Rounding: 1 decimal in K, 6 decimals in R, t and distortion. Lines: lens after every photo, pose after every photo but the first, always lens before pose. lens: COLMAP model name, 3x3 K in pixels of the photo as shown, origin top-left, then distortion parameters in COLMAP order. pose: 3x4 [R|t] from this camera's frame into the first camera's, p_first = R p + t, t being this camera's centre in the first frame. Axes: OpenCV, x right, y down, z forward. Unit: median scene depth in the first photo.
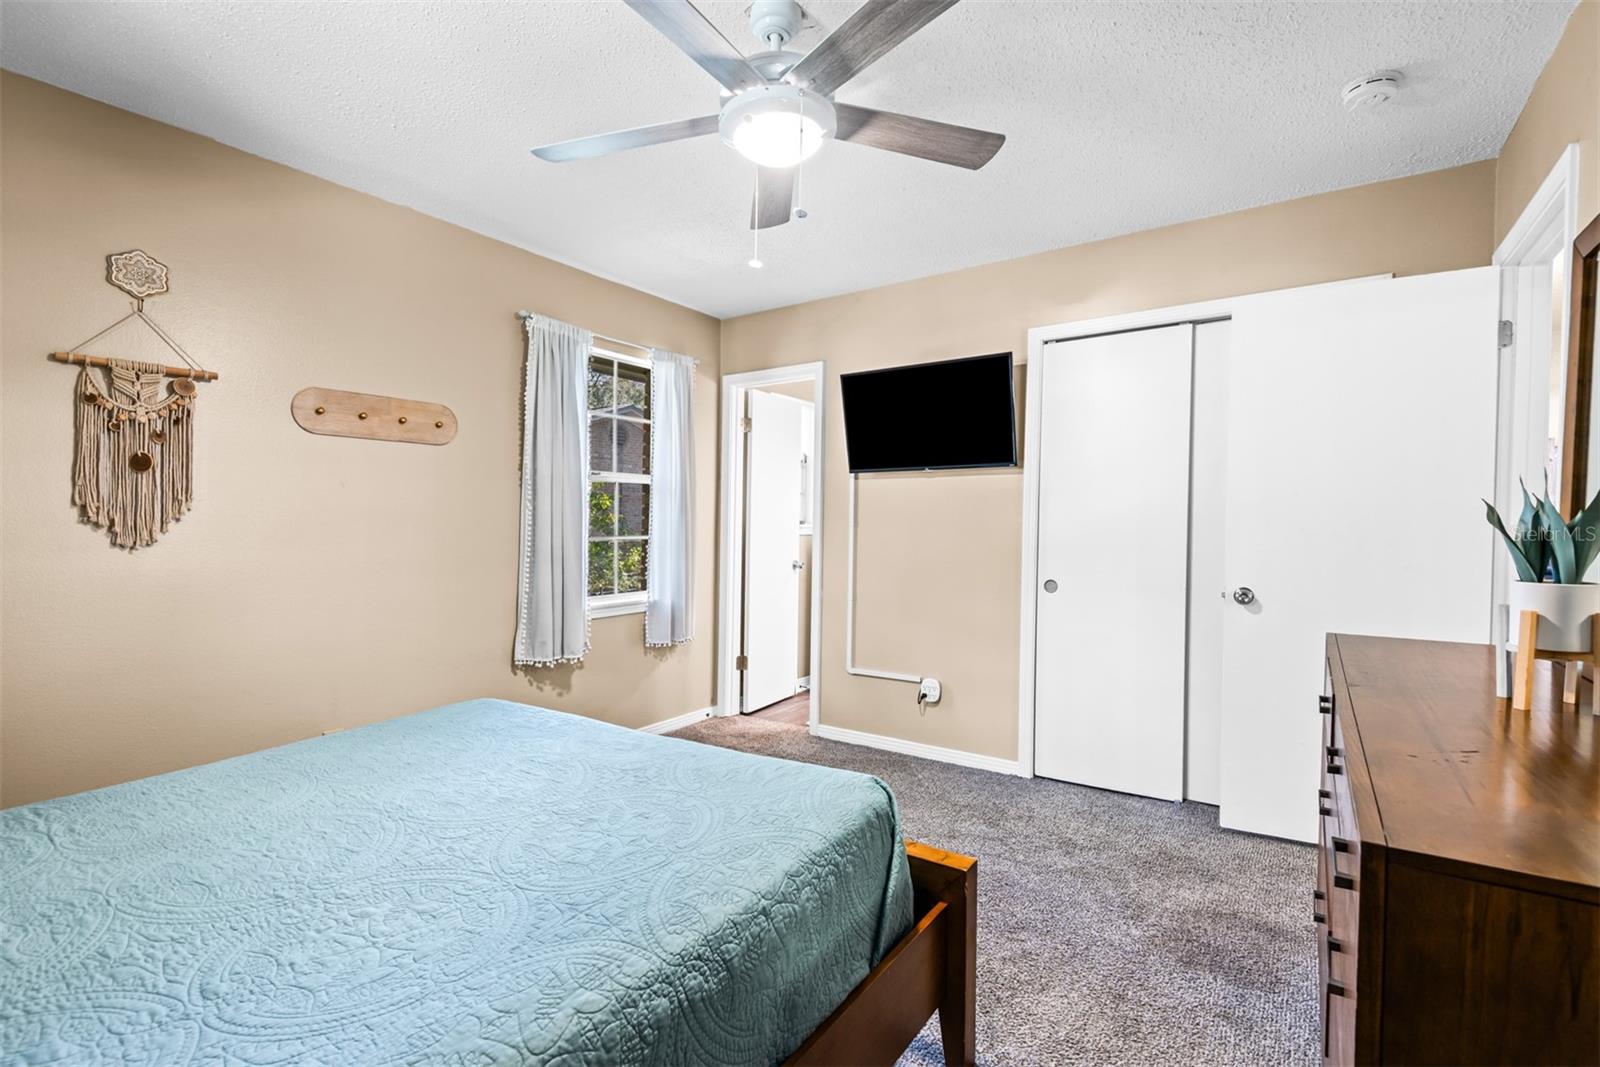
lens RADIAL K [[722.6, 0, 809.0], [0, 722.6, 531.5], [0, 0, 1]] dist [0.000272, -0.000149]
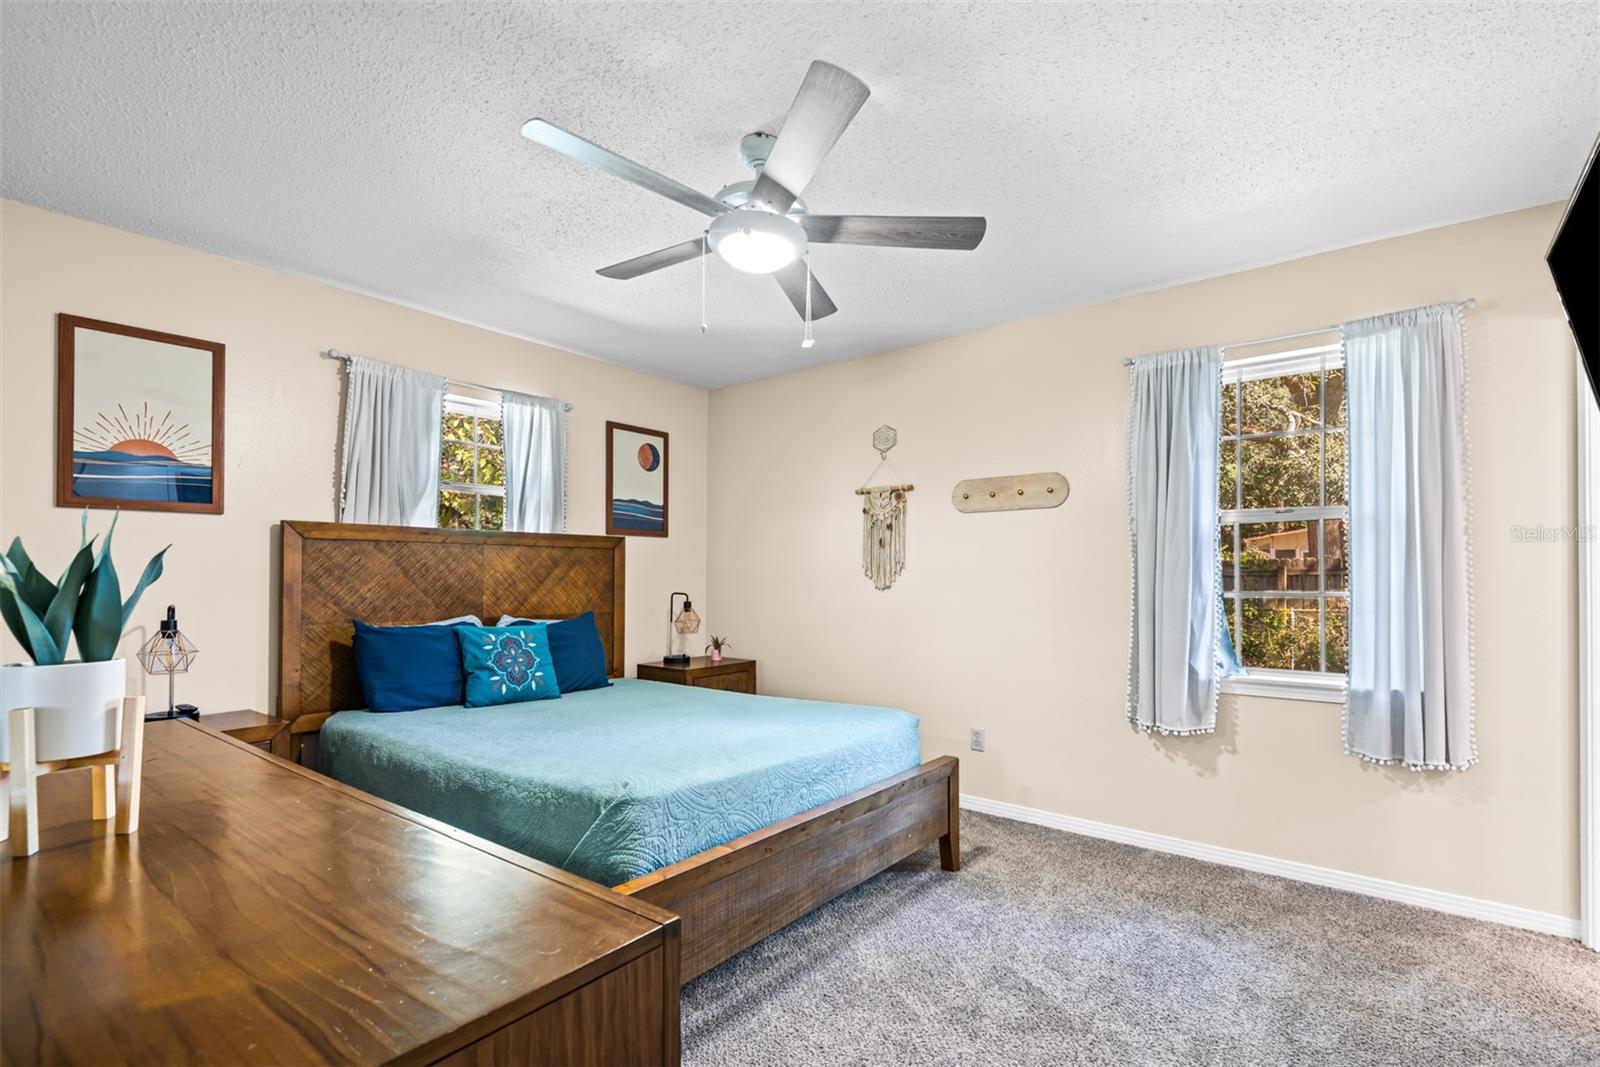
lens RADIAL K [[722.6, 0, 809.0], [0, 722.6, 531.5], [0, 0, 1]] dist [0.000272, -0.000149]
pose [[-0.055165, -0.062594, -0.996513, 0.821630], [-0.009322, 0.998022, -0.062173, -0.008183], [0.998434, 0.005860, -0.055639, 0.852410]]
